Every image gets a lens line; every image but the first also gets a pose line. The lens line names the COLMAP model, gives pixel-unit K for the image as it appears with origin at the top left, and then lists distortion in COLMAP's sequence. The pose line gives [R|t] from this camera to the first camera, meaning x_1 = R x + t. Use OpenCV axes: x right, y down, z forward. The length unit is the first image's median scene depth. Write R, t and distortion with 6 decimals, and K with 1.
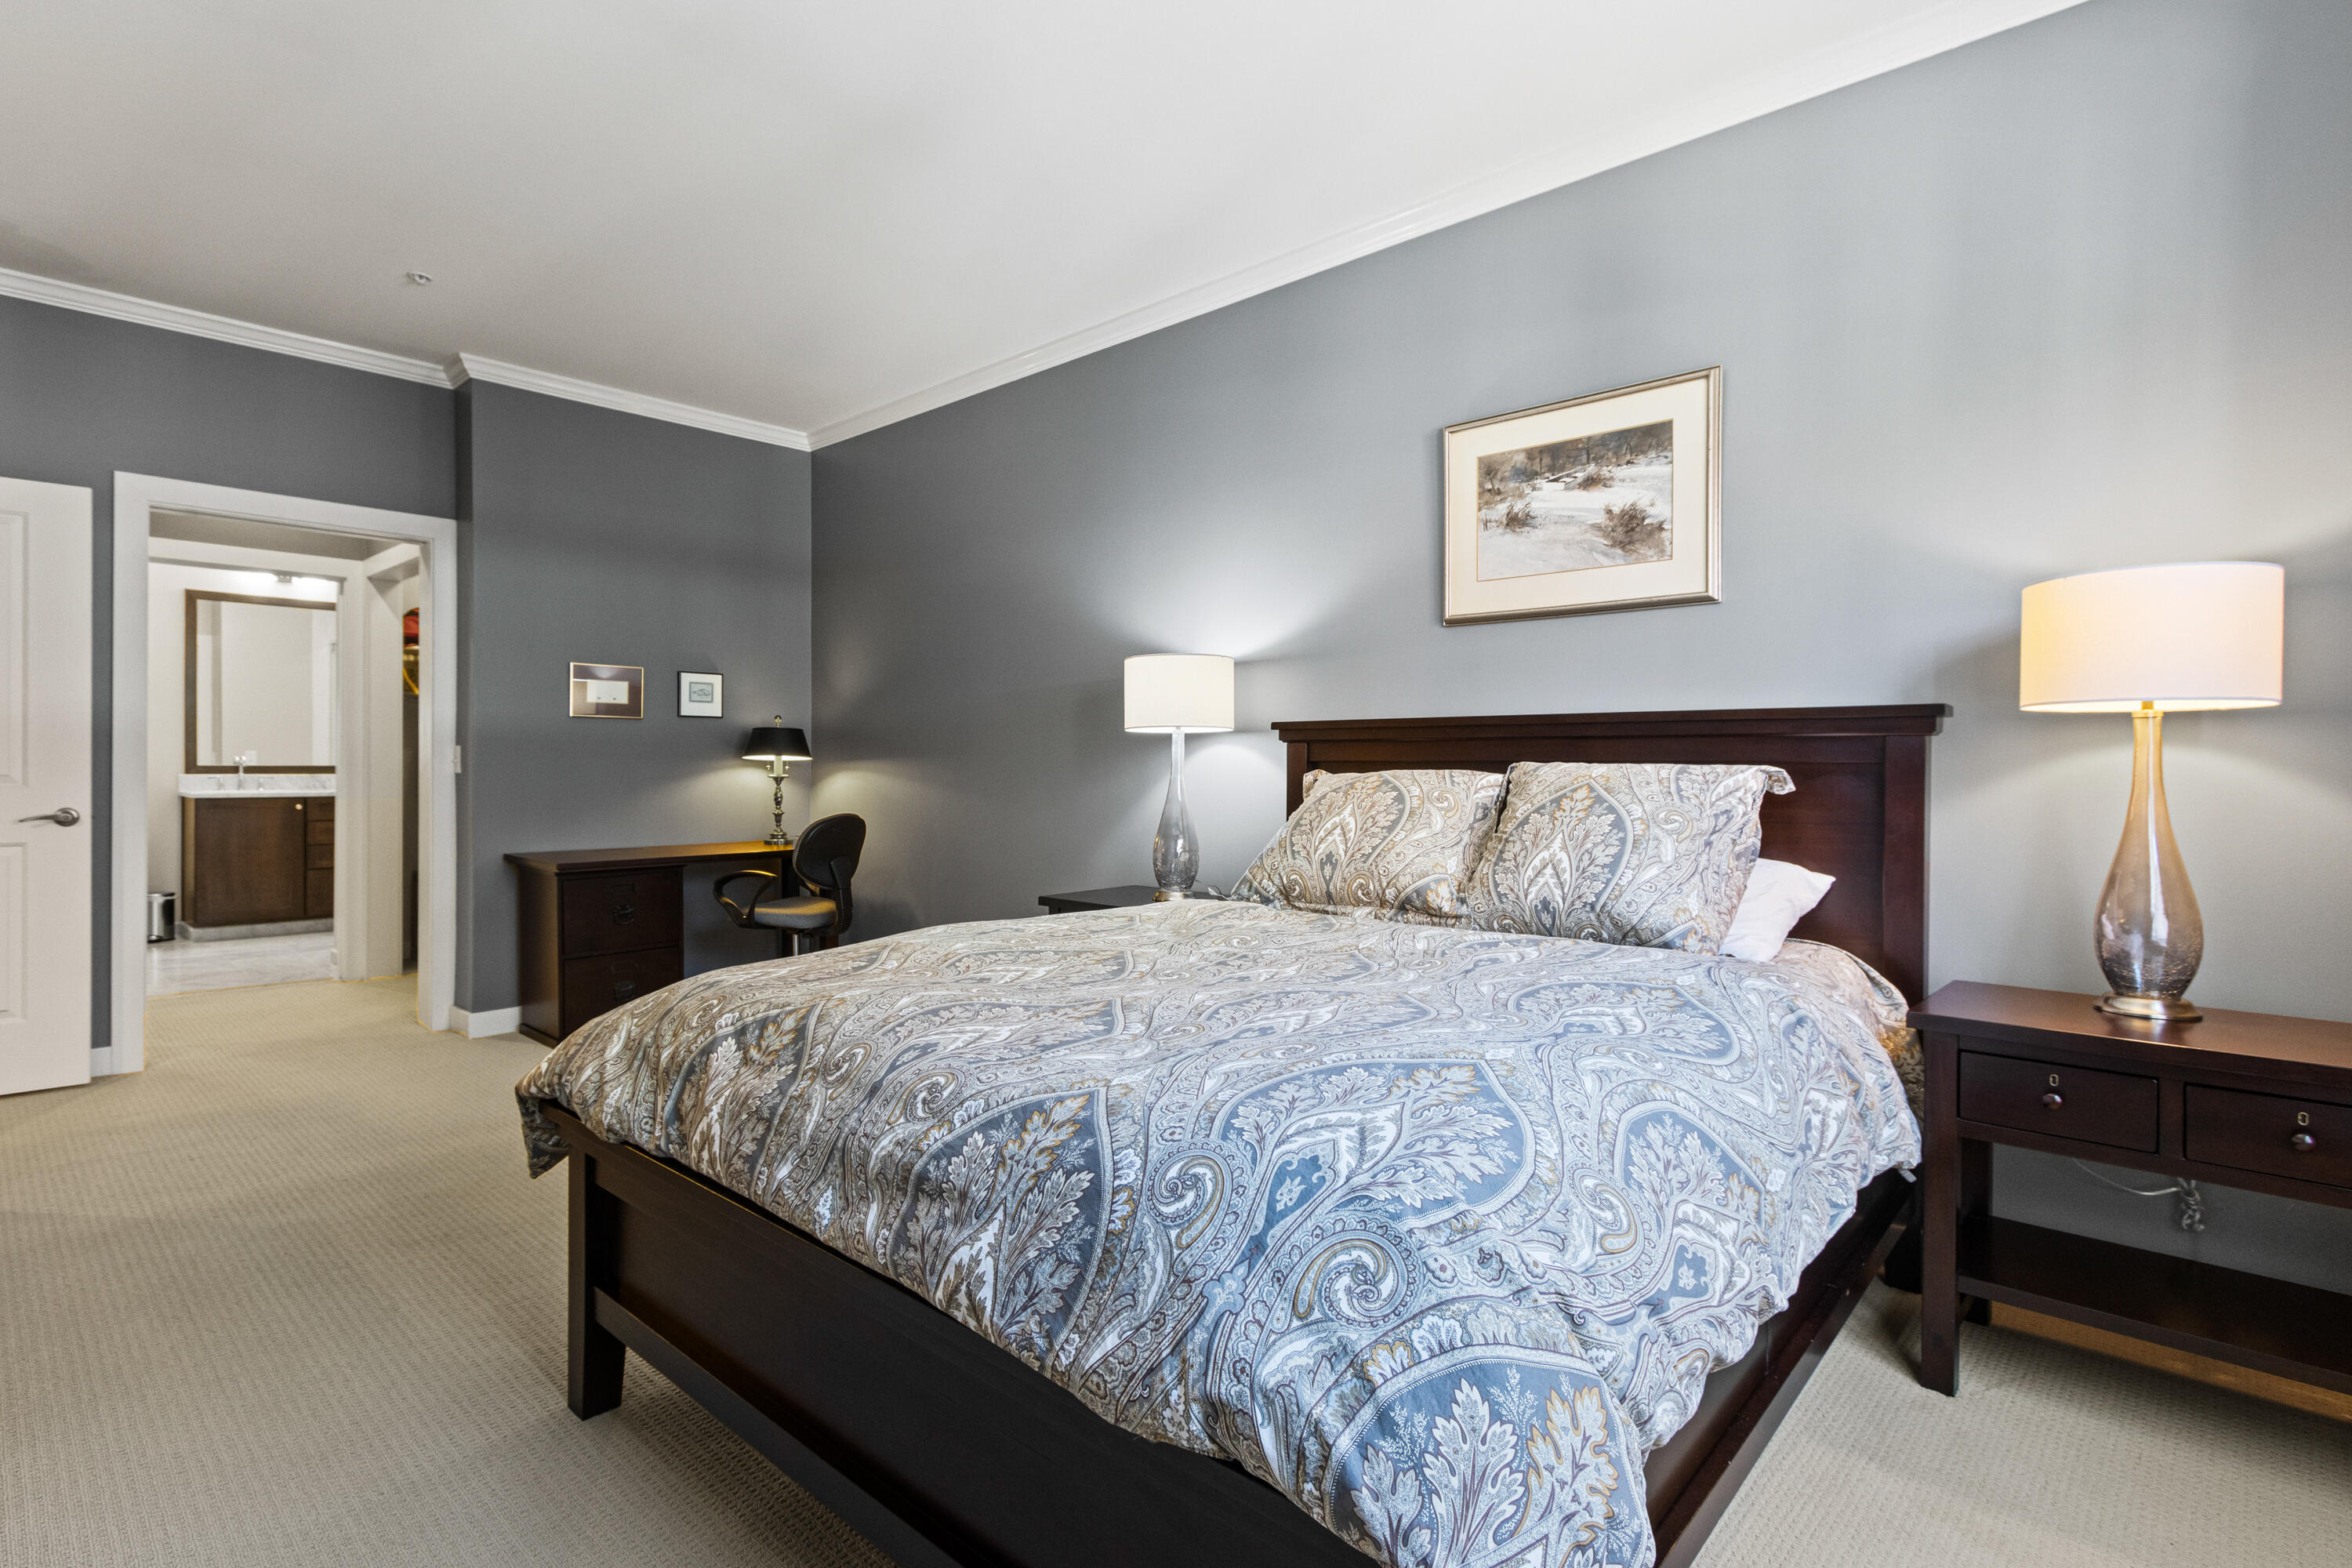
lens RADIAL K [[1114.8, 0, 1158.9], [0, 1114.8, 770.9], [0, 0, 1]] dist [0.005413, -0.002424]
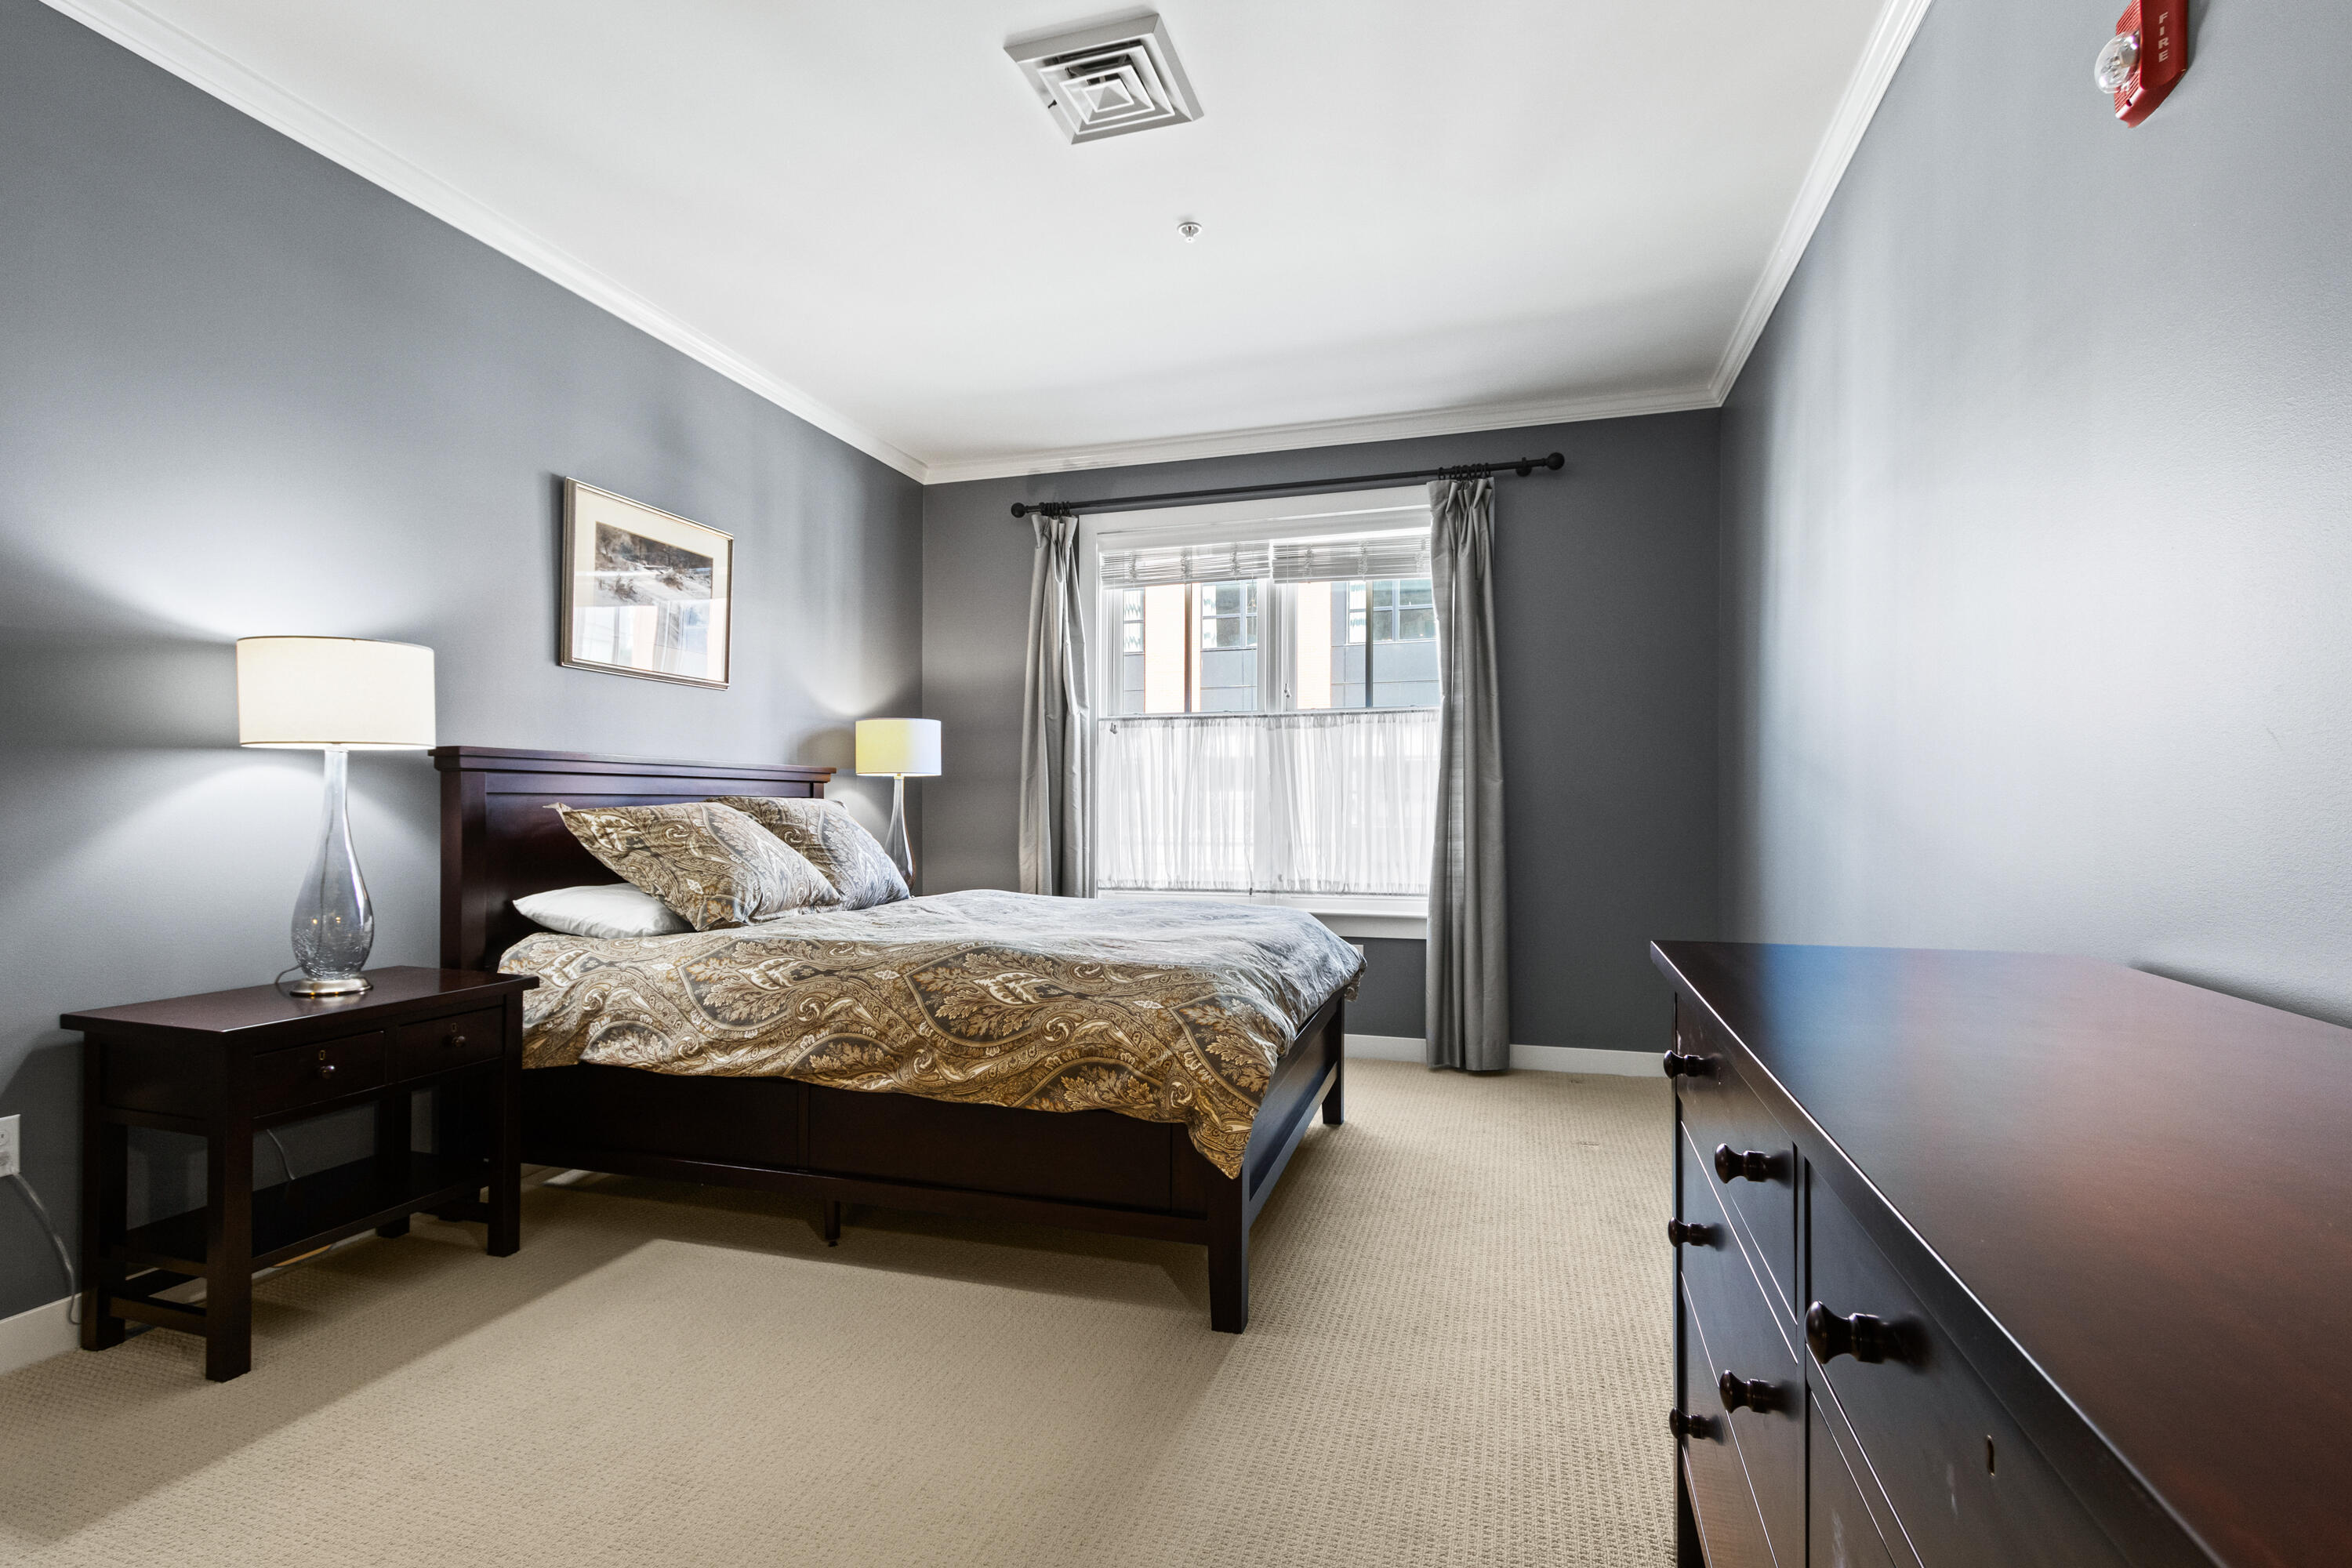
lens RADIAL K [[1114.8, 0, 1161.5], [0, 1114.8, 807.1], [0, 0, 1]] dist [0.005413, -0.002424]
pose [[-0.427752, -0.006756, 0.903871, -0.994391], [0.000206, 0.999971, 0.007571, -0.004877], [-0.903896, 0.003425, -0.427738, 0.998315]]
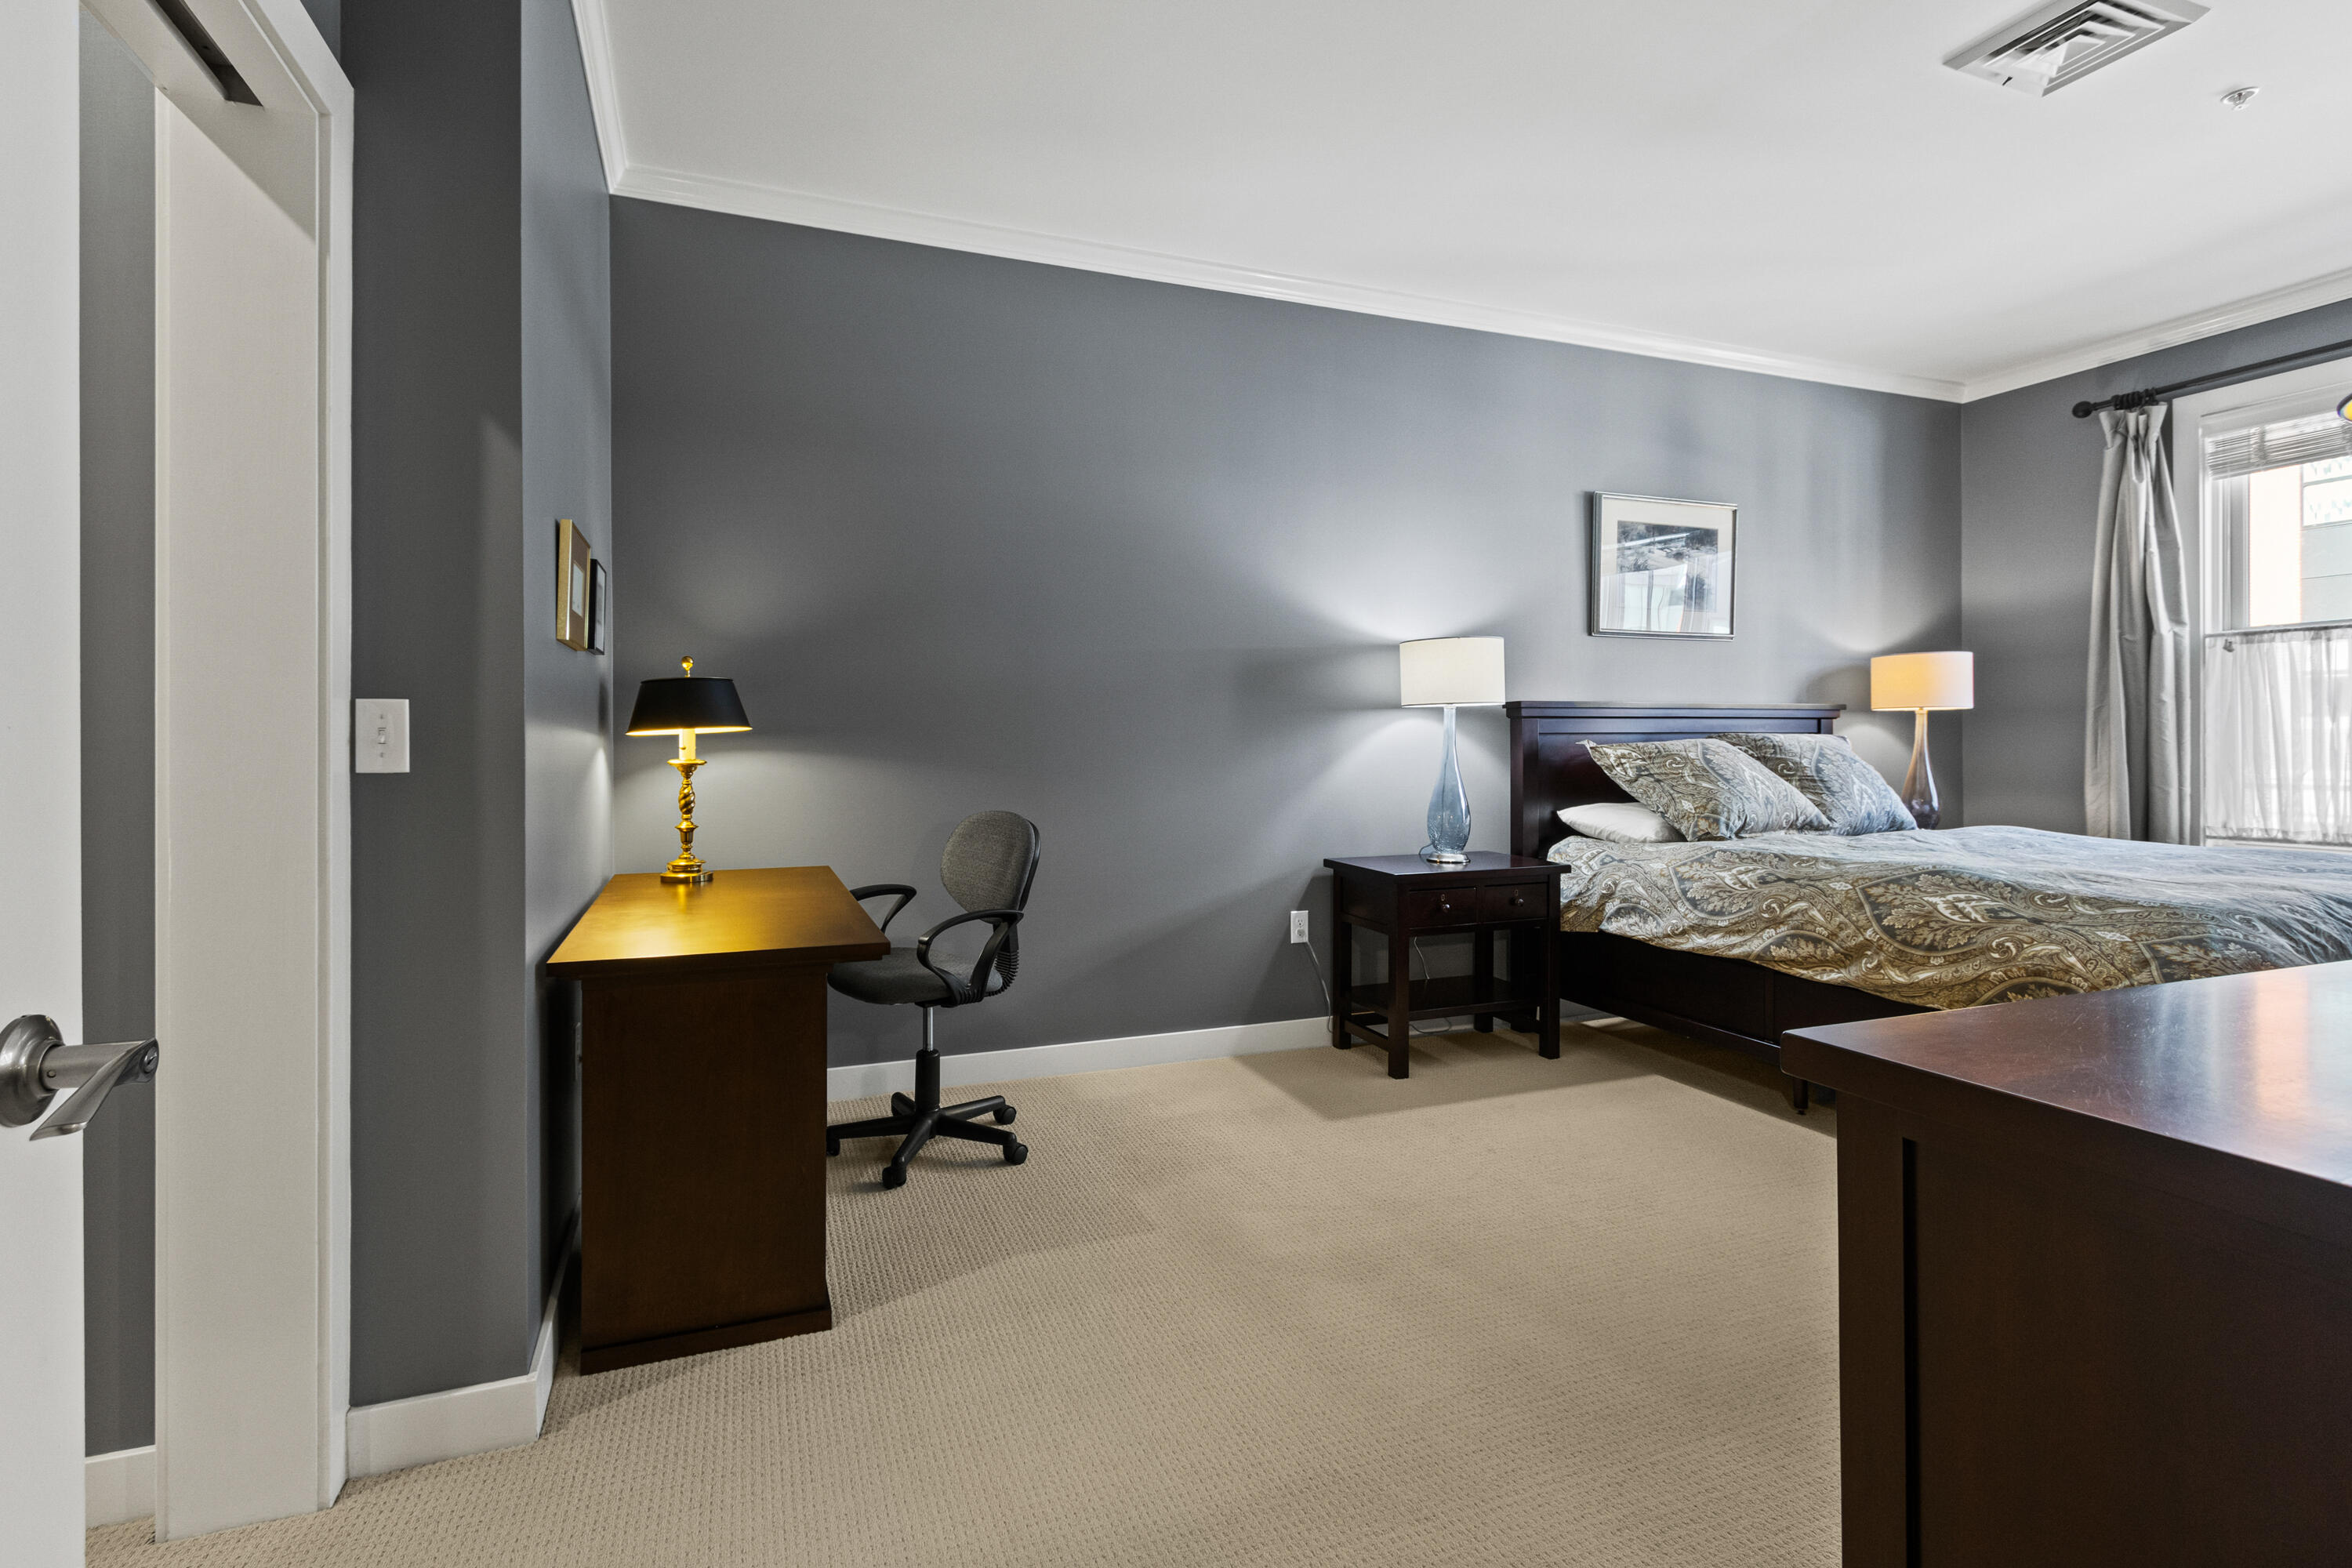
lens RADIAL K [[1114.8, 0, 1153.0], [0, 1114.8, 744.2], [0, 0, 1]] dist [0.005413, -0.002424]
pose [[0.442263, -0.008809, 0.896842, -1.299520], [0.010499, 0.999934, 0.004644, -0.008116], [-0.896824, 0.007362, 0.442326, 0.932990]]
